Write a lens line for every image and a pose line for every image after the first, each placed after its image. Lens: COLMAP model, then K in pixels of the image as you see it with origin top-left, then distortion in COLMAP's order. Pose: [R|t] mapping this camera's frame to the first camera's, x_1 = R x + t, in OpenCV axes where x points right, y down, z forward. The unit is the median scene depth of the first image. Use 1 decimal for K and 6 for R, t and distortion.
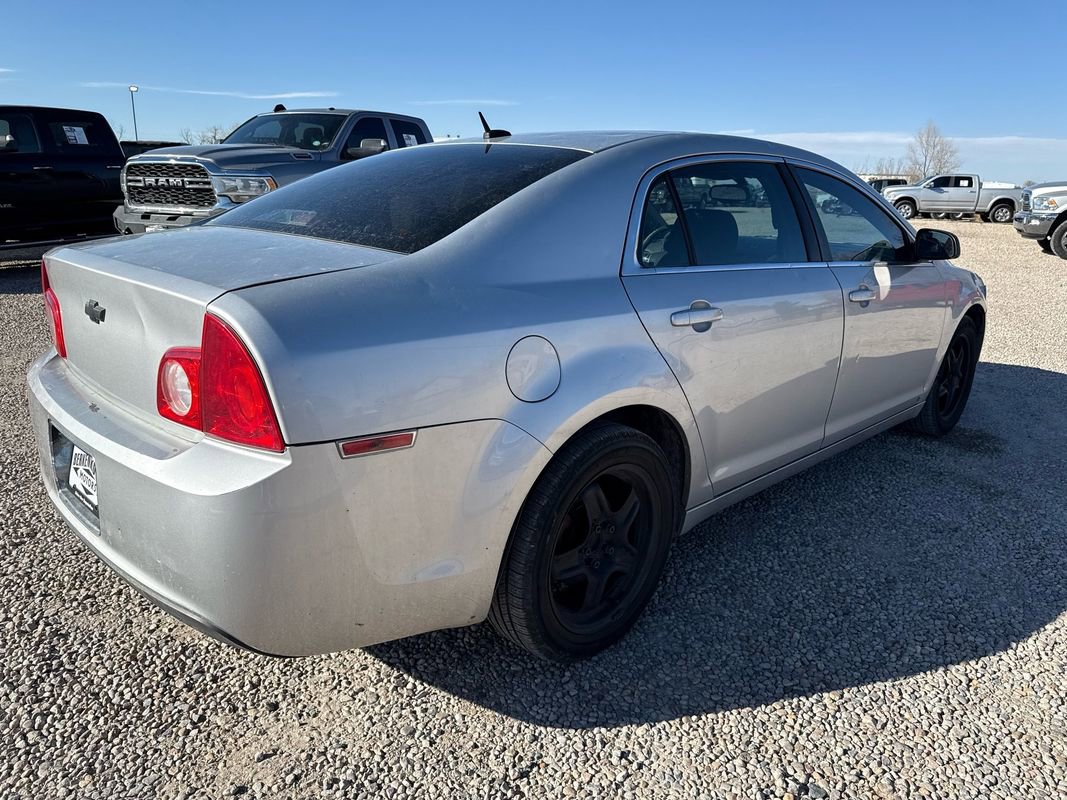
lens RADIAL K [[768.7, 0, 535.9], [0, 768.7, 403.4], [0, 0, 1]] dist [0.020230, -0.023991]
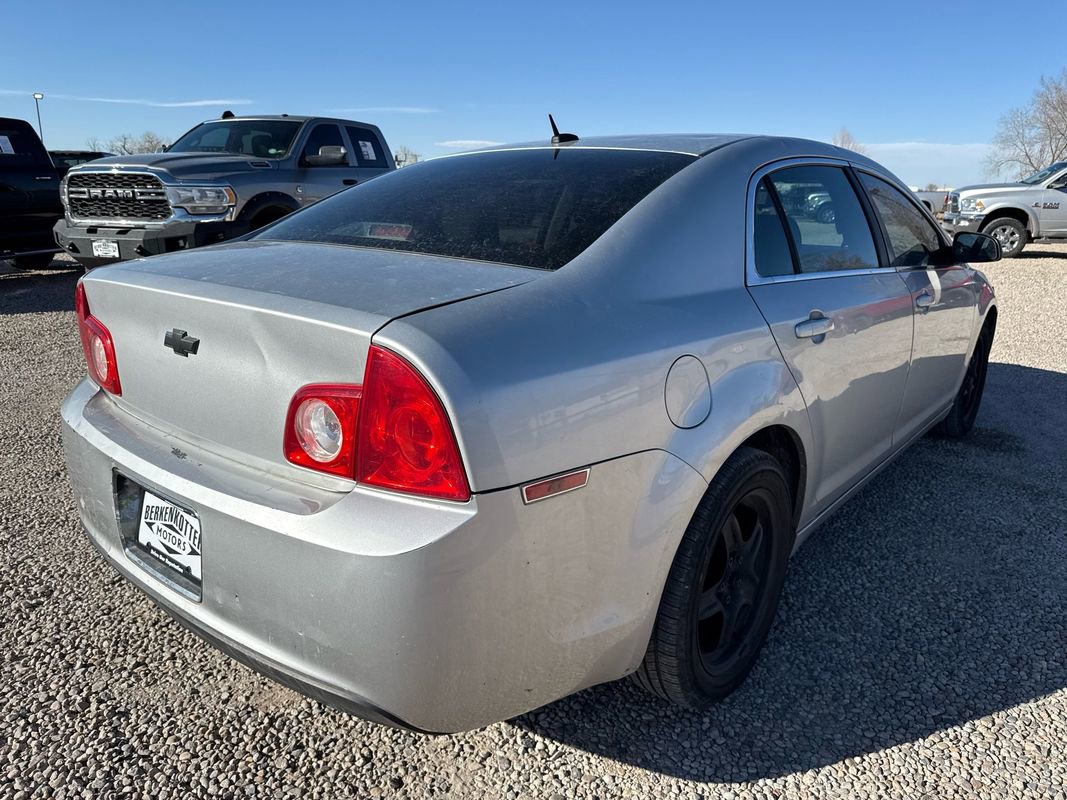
lens RADIAL K [[772.6, 0, 533.5], [0, 772.6, 400.0], [0, 0, 1]] dist [0.001203, -0.002913]
pose [[0.995153, -0.035034, 0.091892, -0.234006], [0.036234, 0.999278, -0.011433, -0.027455], [-0.091425, 0.014707, 0.995703, 0.091635]]
